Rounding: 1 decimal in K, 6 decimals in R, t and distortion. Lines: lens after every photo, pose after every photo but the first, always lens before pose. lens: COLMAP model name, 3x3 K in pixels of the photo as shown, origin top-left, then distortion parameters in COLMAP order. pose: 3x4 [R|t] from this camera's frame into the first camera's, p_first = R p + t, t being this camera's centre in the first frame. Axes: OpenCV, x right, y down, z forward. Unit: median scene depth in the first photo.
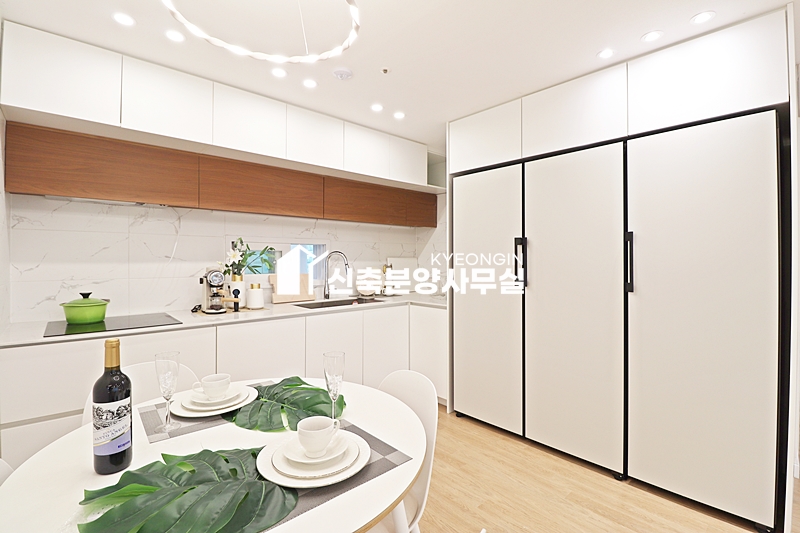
lens RADIAL K [[375.7, 0, 399.1], [0, 375.7, 260.4], [0, 0, 1]] dist [-0.003931, -0.000968]
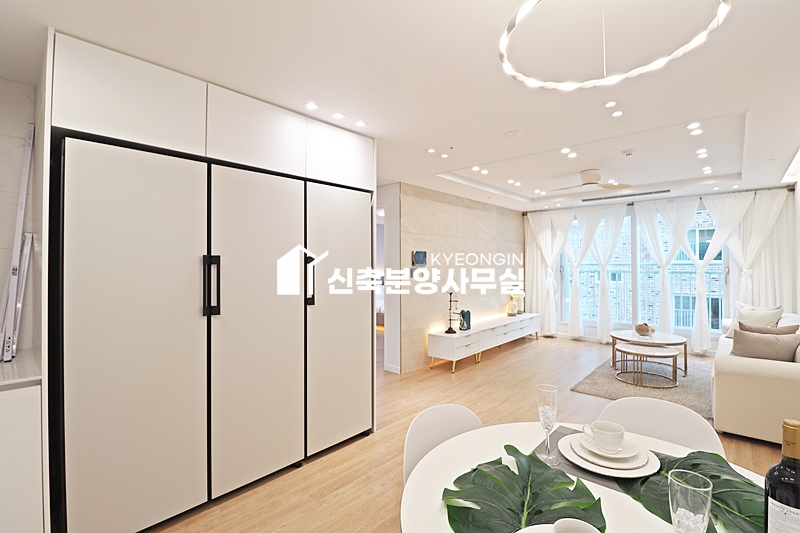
lens RADIAL K [[375.7, 0, 399.1], [0, 375.7, 260.4], [0, 0, 1]] dist [-0.003931, -0.000968]
pose [[-0.098186, 0.012125, 0.995094, -0.556444], [0.003678, 0.999923, -0.011821, -0.040687], [-0.995161, 0.002499, -0.098223, 0.719693]]
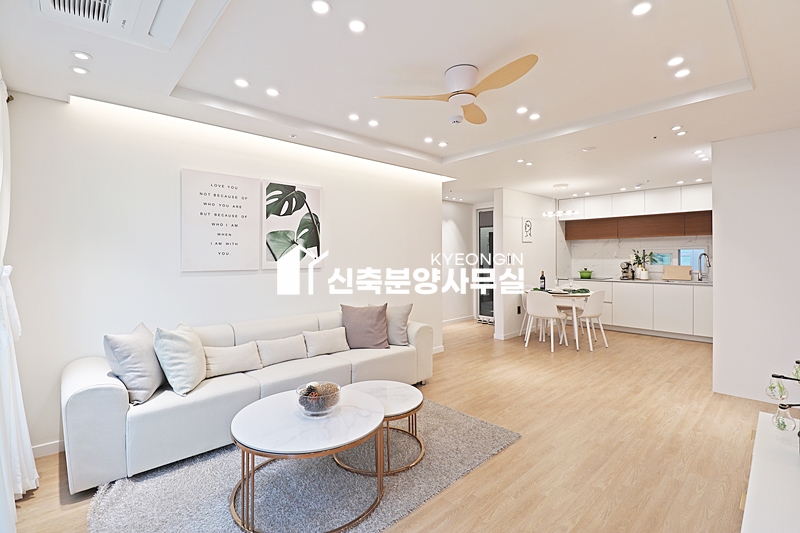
lens RADIAL K [[375.7, 0, 399.1], [0, 375.7, 260.4], [0, 0, 1]] dist [-0.003931, -0.000968]
pose [[0.009880, 0.015320, -0.999834, 2.251286], [0.003180, 0.999877, 0.015353, -0.034515], [0.999946, -0.003331, 0.009830, -0.624669]]
